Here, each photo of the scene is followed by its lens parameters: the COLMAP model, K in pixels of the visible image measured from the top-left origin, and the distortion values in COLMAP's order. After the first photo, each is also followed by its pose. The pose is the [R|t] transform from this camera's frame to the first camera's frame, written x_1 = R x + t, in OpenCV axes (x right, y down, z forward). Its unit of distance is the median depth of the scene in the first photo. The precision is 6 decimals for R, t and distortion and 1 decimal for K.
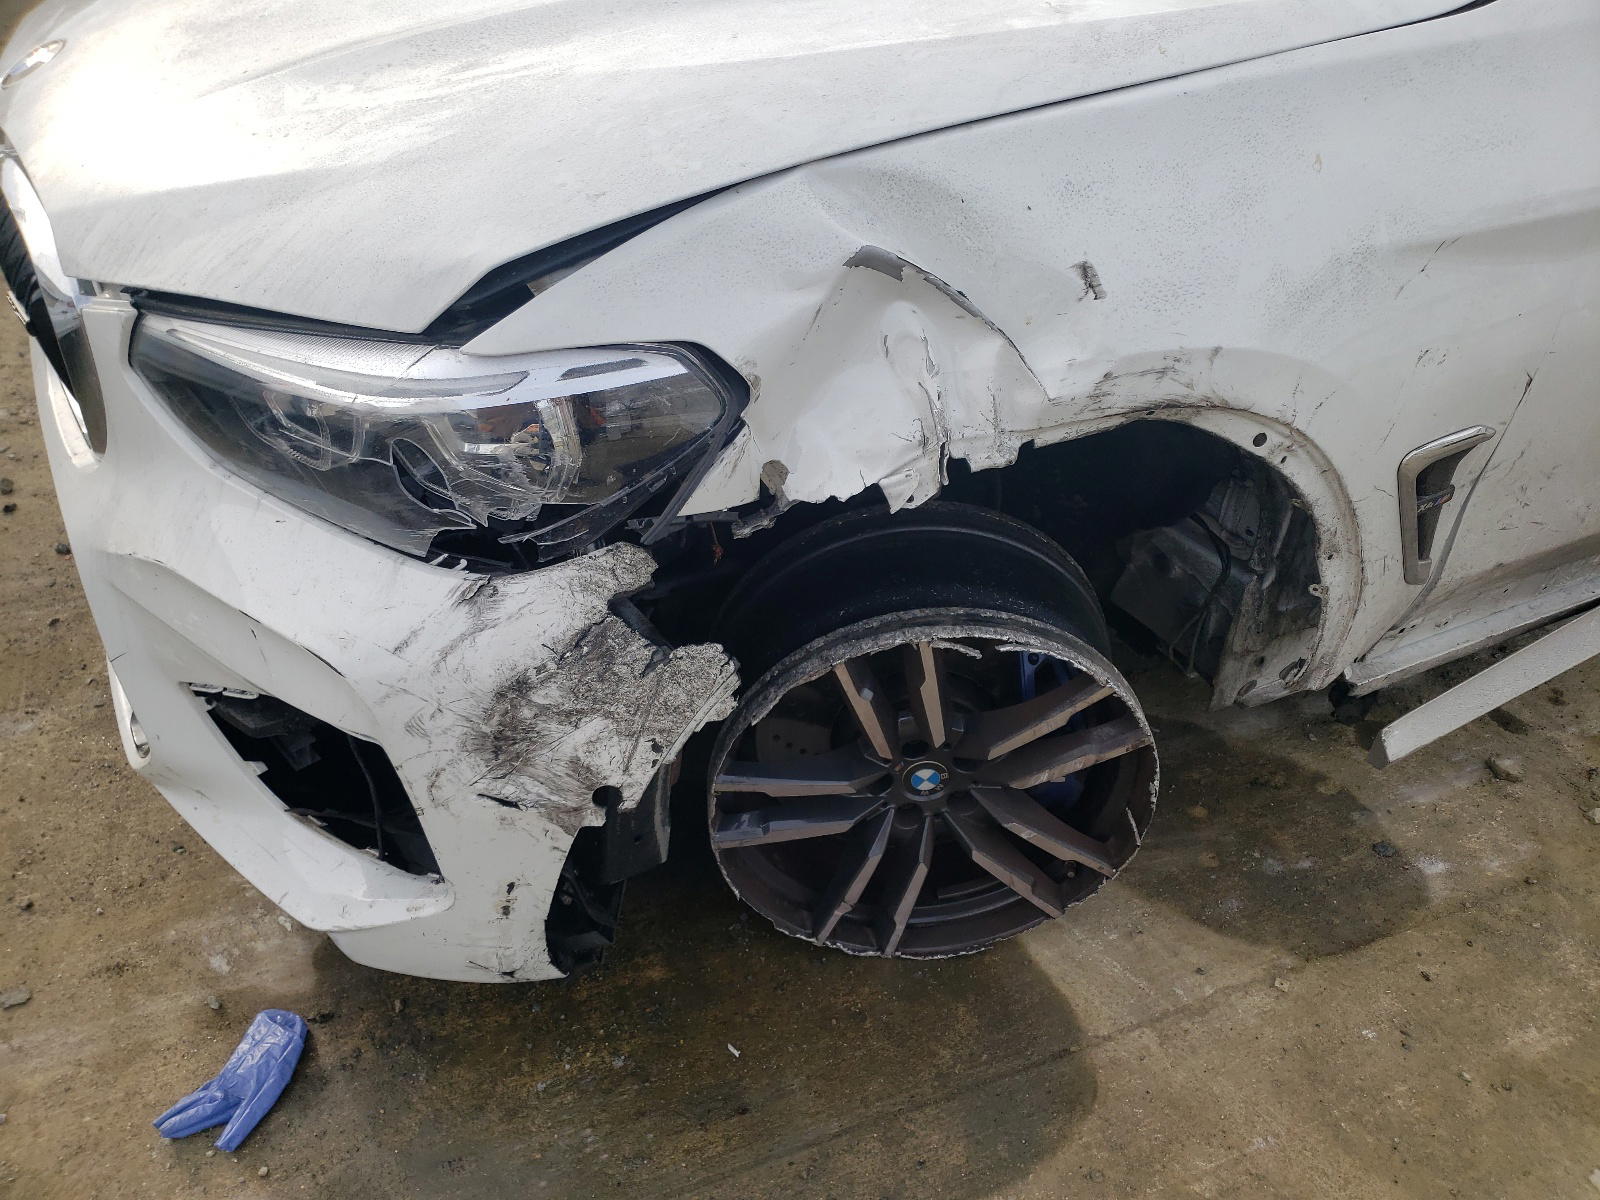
lens RADIAL K [[1225.2, 0, 806.7], [0, 1225.2, 610.2], [0, 0, 1]] dist [0.011991, -0.001934]
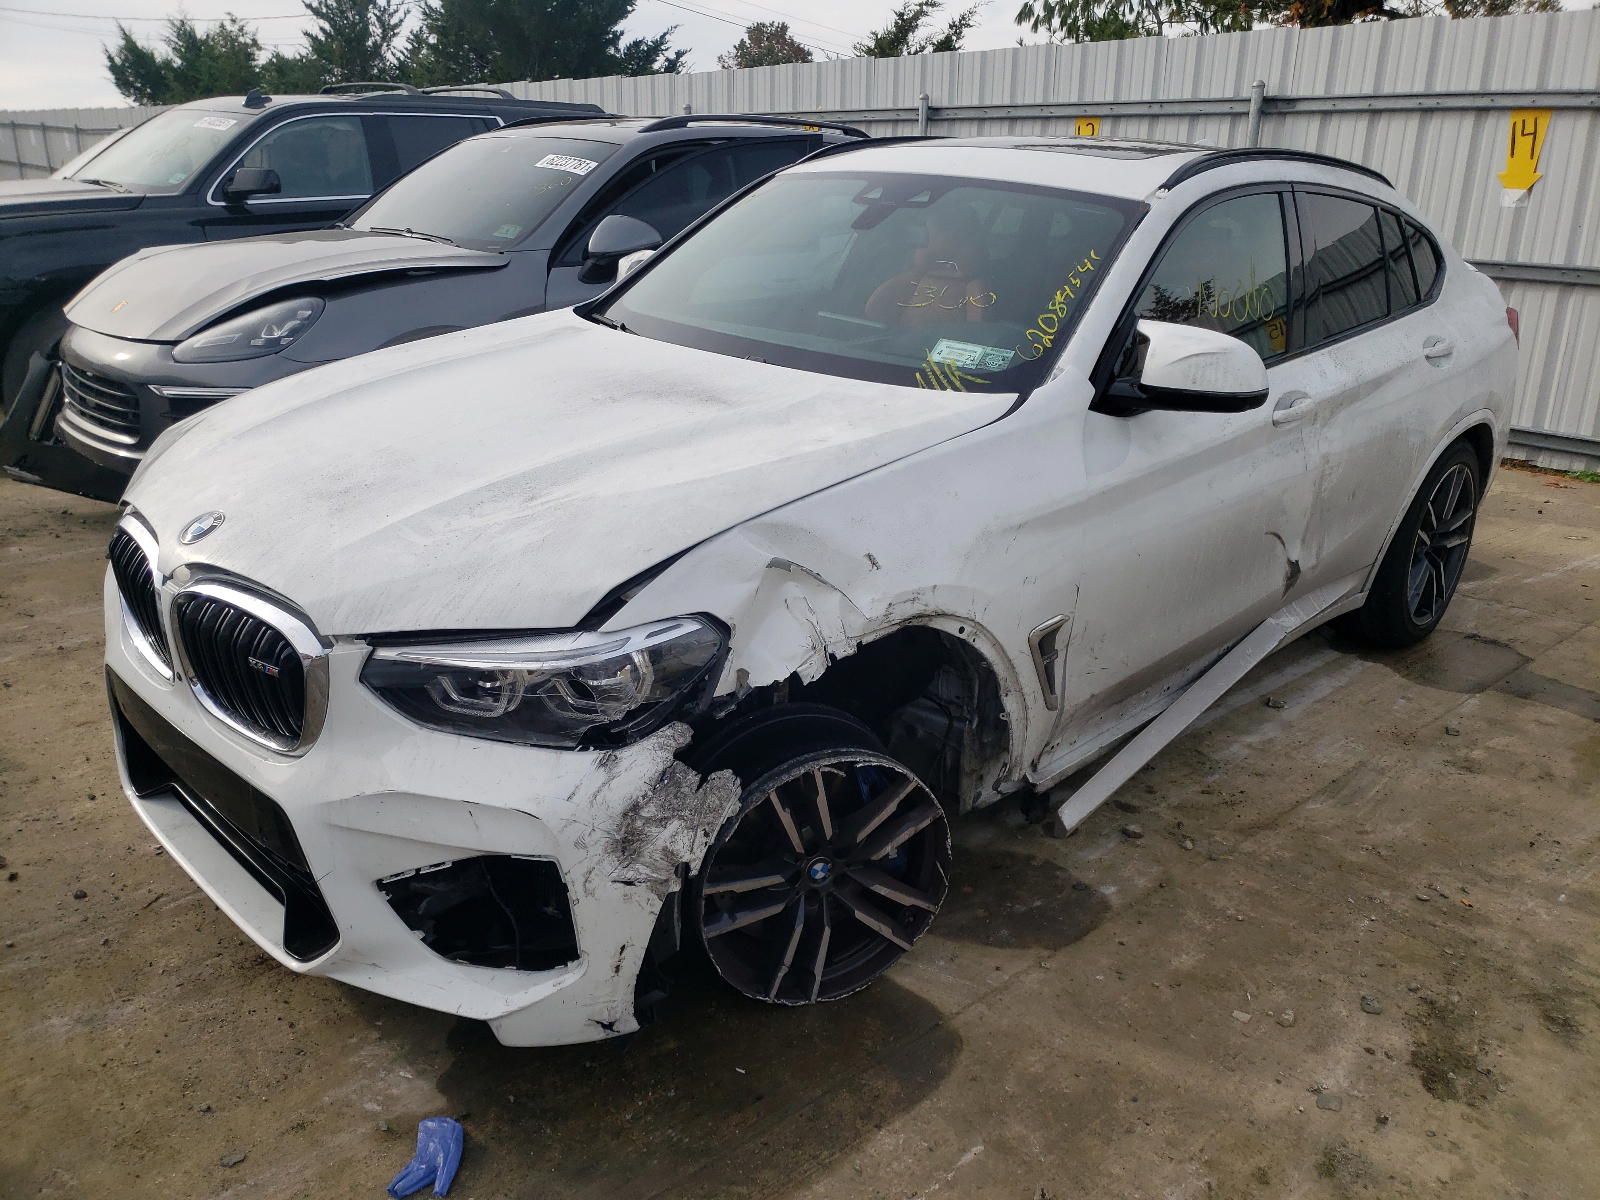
lens RADIAL K [[1225.2, 0, 795.6], [0, 1225.2, 599.1], [0, 0, 1]] dist [0.011991, -0.001934]
pose [[0.946452, -0.137487, 0.292106, -0.411116], [0.214437, 0.944085, -0.250440, 0.228547], [-0.241341, 0.299668, 0.923013, -0.692886]]
